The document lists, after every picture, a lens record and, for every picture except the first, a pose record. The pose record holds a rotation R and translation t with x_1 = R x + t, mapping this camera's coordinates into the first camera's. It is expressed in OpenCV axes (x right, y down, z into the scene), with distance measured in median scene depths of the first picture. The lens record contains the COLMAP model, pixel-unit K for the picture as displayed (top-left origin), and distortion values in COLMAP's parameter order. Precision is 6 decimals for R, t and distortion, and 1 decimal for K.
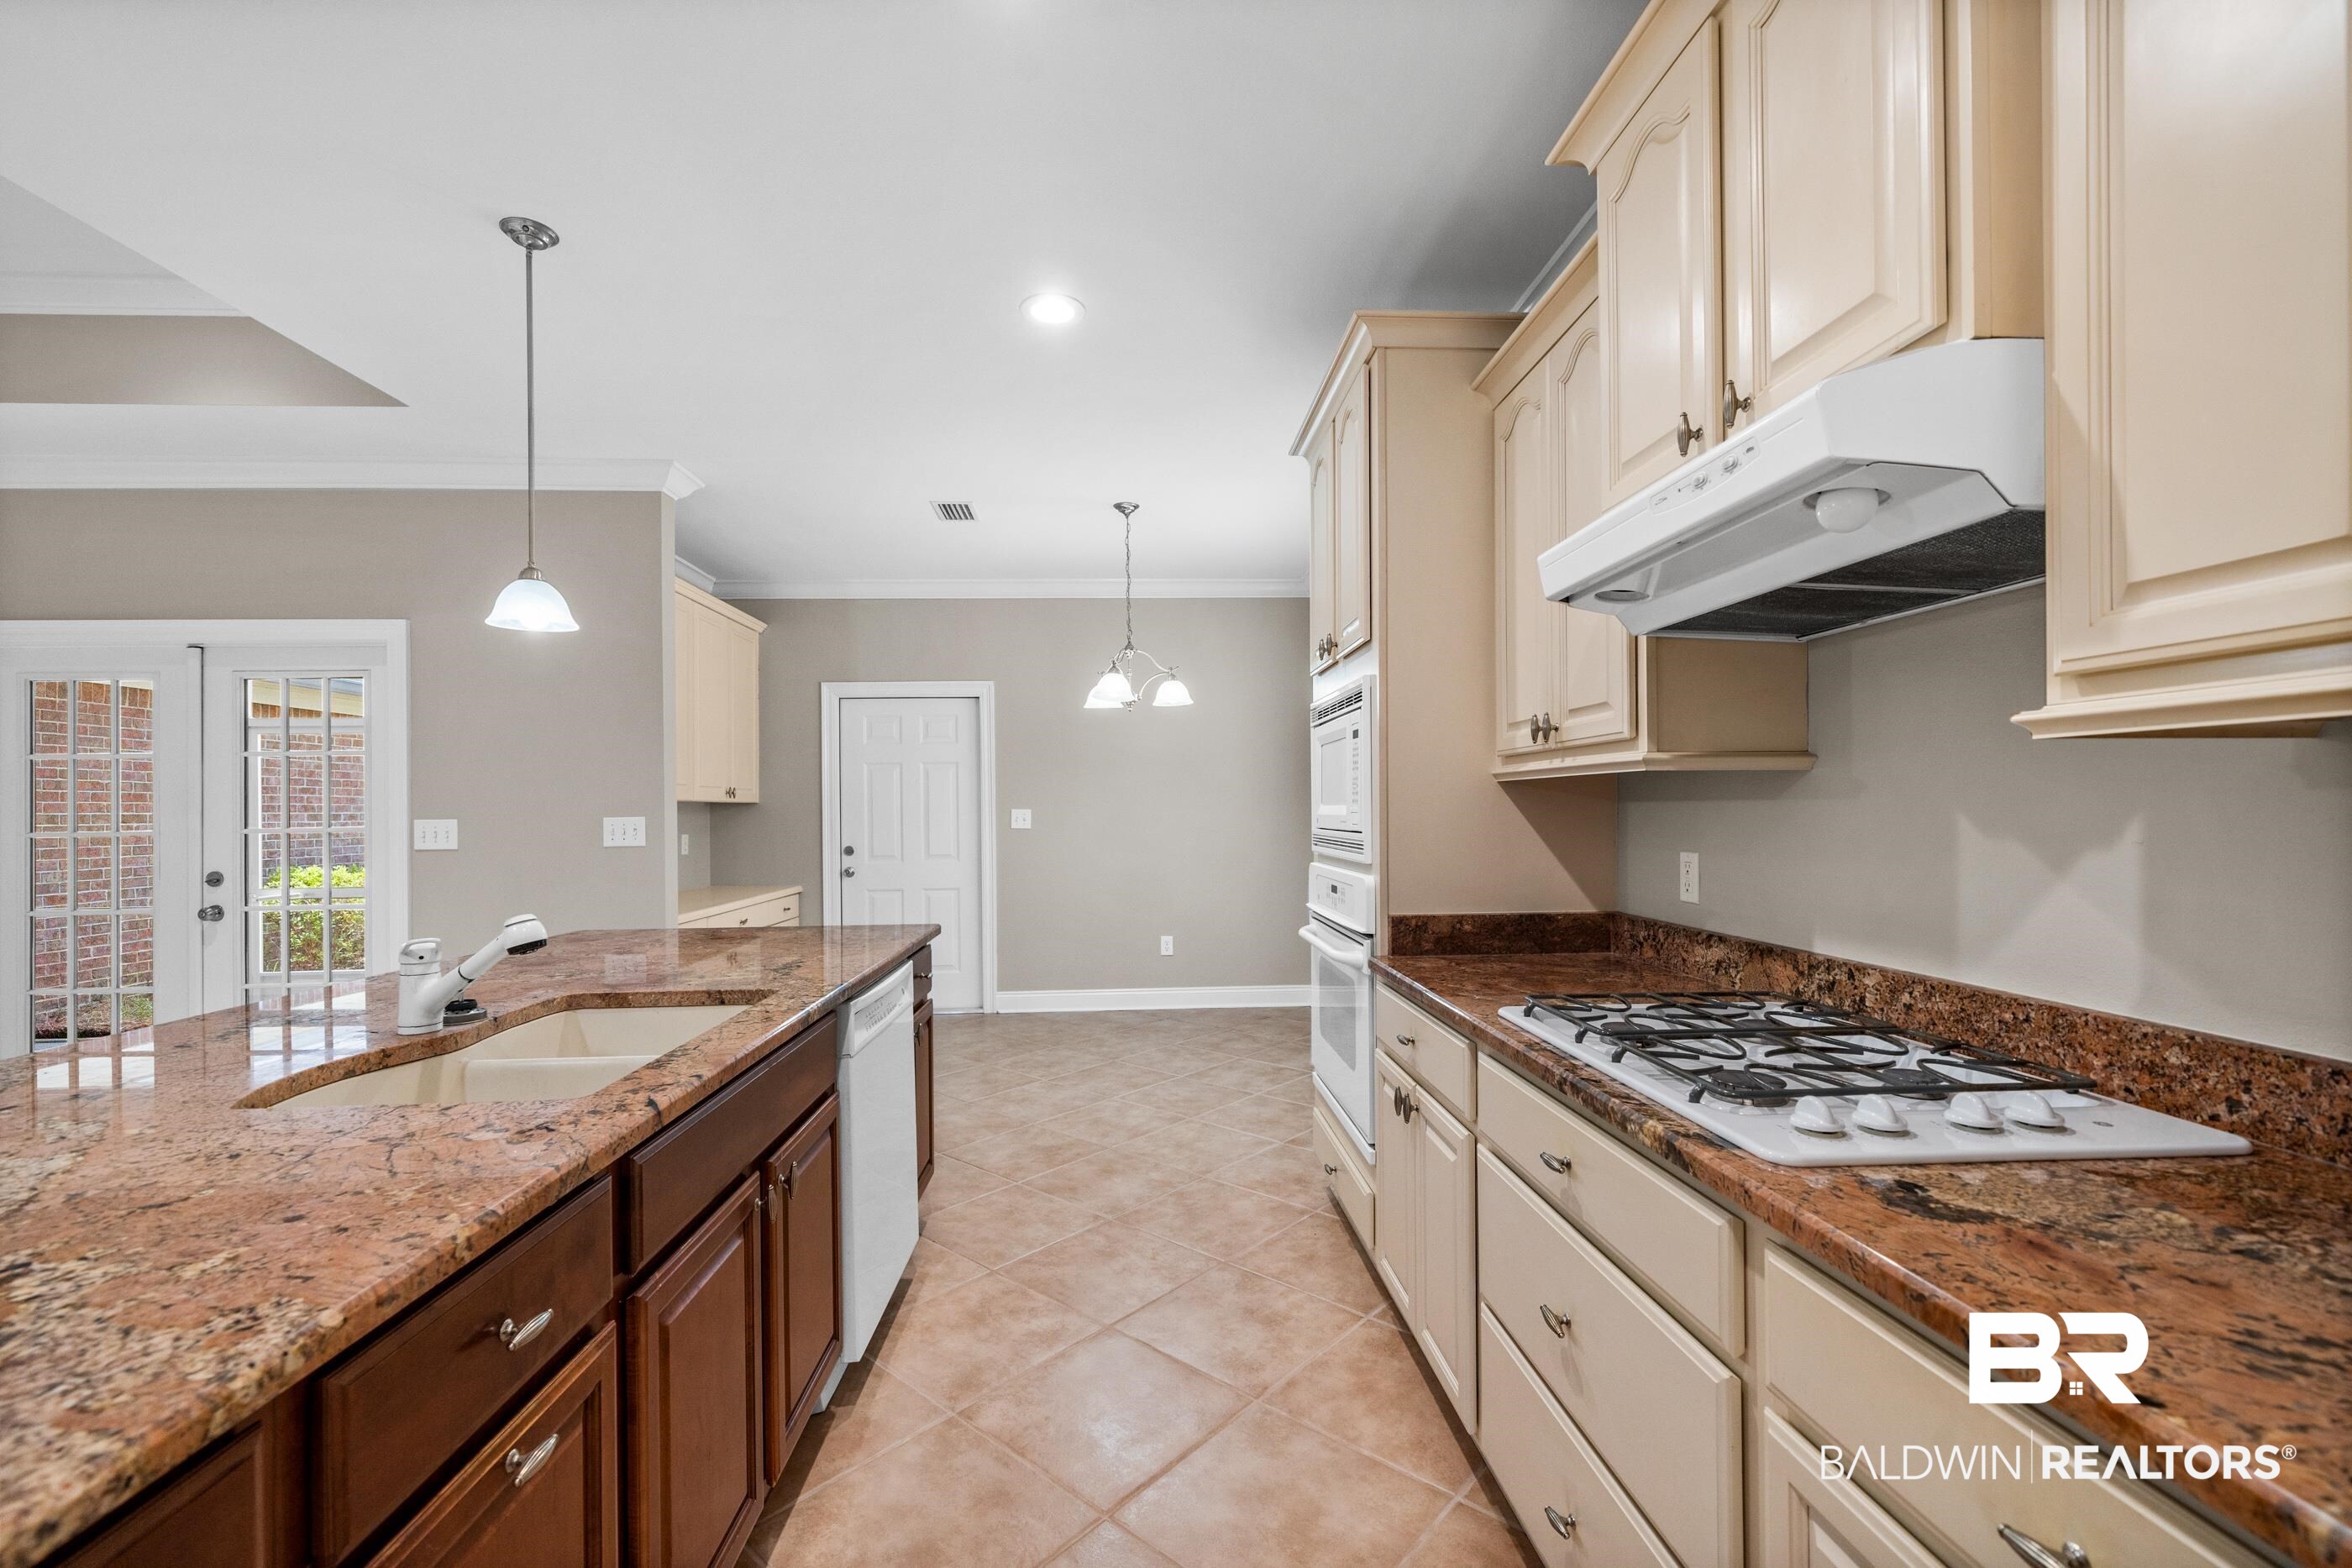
lens RADIAL K [[976.4, 0, 1177.4], [0, 976.4, 795.0], [0, 0, 1]] dist [0.000166, 0.000139]
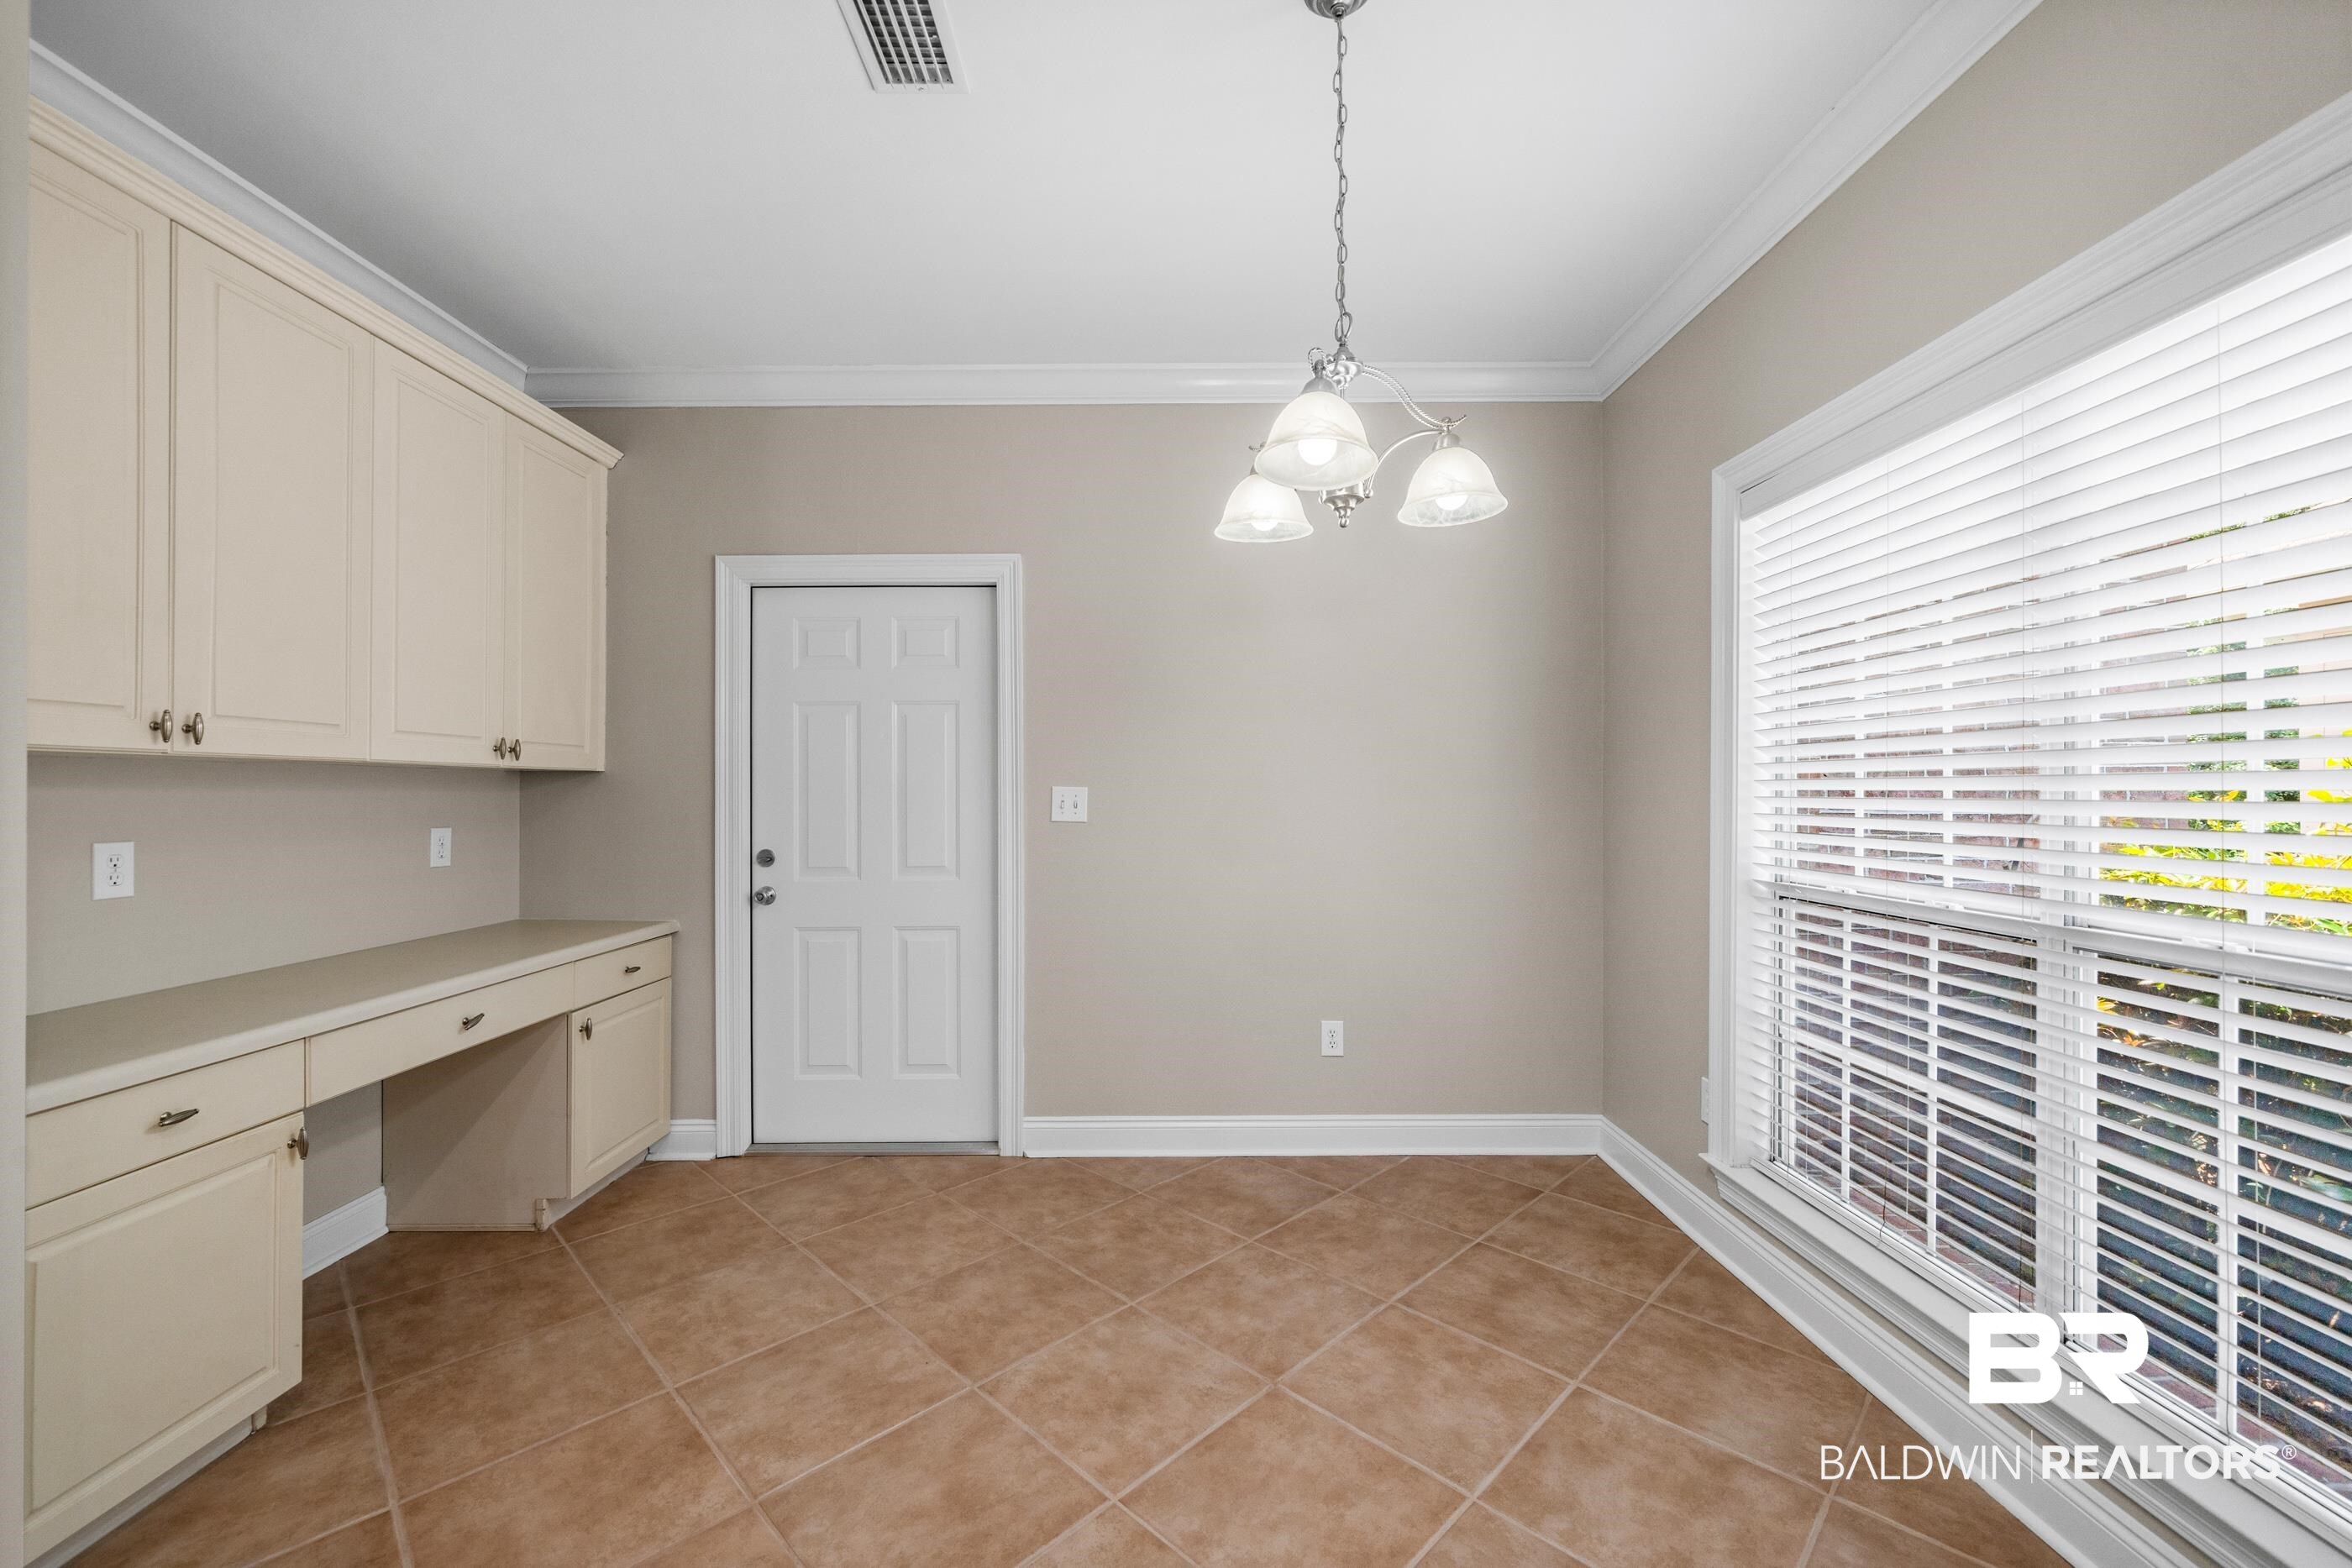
lens RADIAL K [[915.8, 0, 1176.0], [0, 915.8, 784.0], [0, 0, 1]] dist [-0.011859, -0.000110]
pose [[0.998183, 0.008622, -0.059632, -0.139404], [-0.008261, 0.999946, 0.006284, 0.018584], [0.059683, -0.005780, 0.998201, 0.977261]]
